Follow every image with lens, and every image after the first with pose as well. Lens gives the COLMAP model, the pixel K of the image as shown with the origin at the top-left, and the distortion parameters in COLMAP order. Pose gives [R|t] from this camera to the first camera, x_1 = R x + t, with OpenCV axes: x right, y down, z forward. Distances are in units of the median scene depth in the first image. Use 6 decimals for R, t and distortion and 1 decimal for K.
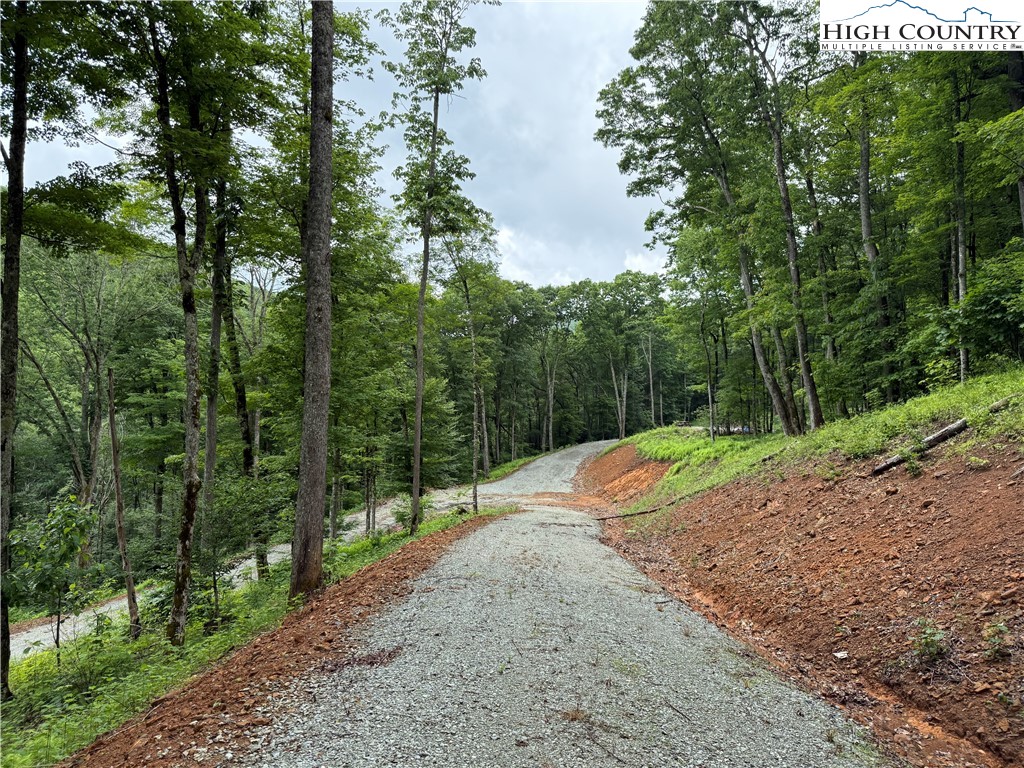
lens RADIAL K [[719.1, 0, 512.9], [0, 719.1, 386.2], [0, 0, 1]] dist [0.064515, -0.073974]
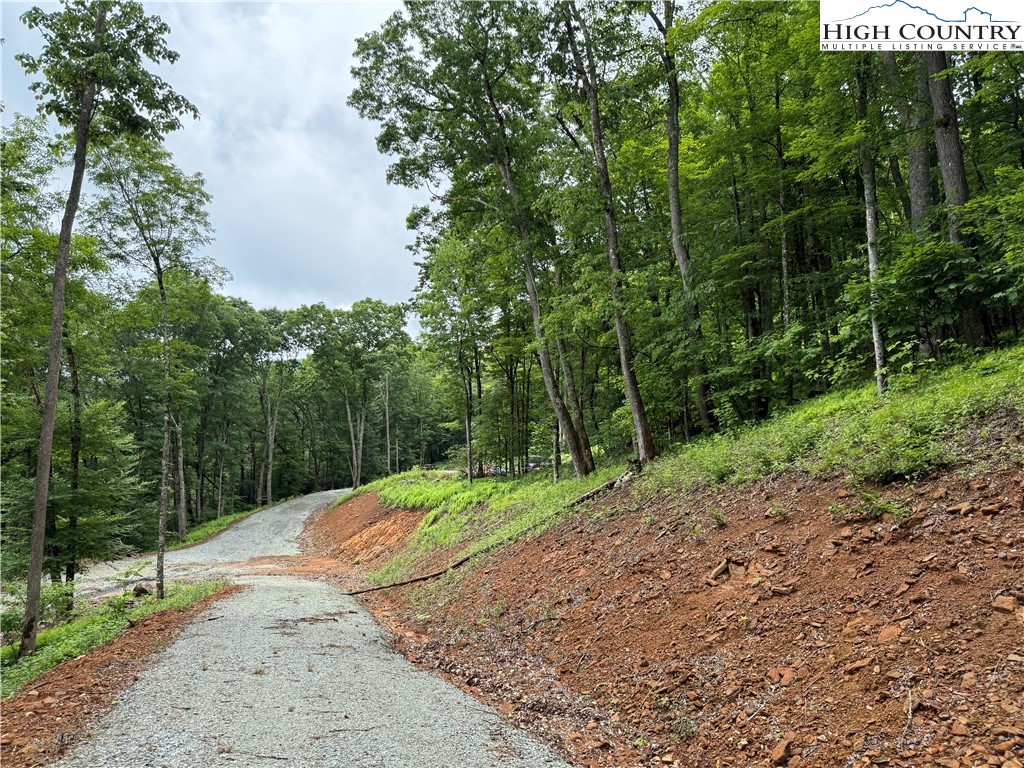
lens RADIAL K [[719.1, 0, 526.9], [0, 719.1, 382.6], [0, 0, 1]] dist [0.064515, -0.073974]
pose [[0.921296, 0.033599, 0.387409, -0.003333], [-0.004338, 0.997086, -0.076157, 0.015969], [-0.388839, 0.068482, 0.918757, 0.134021]]
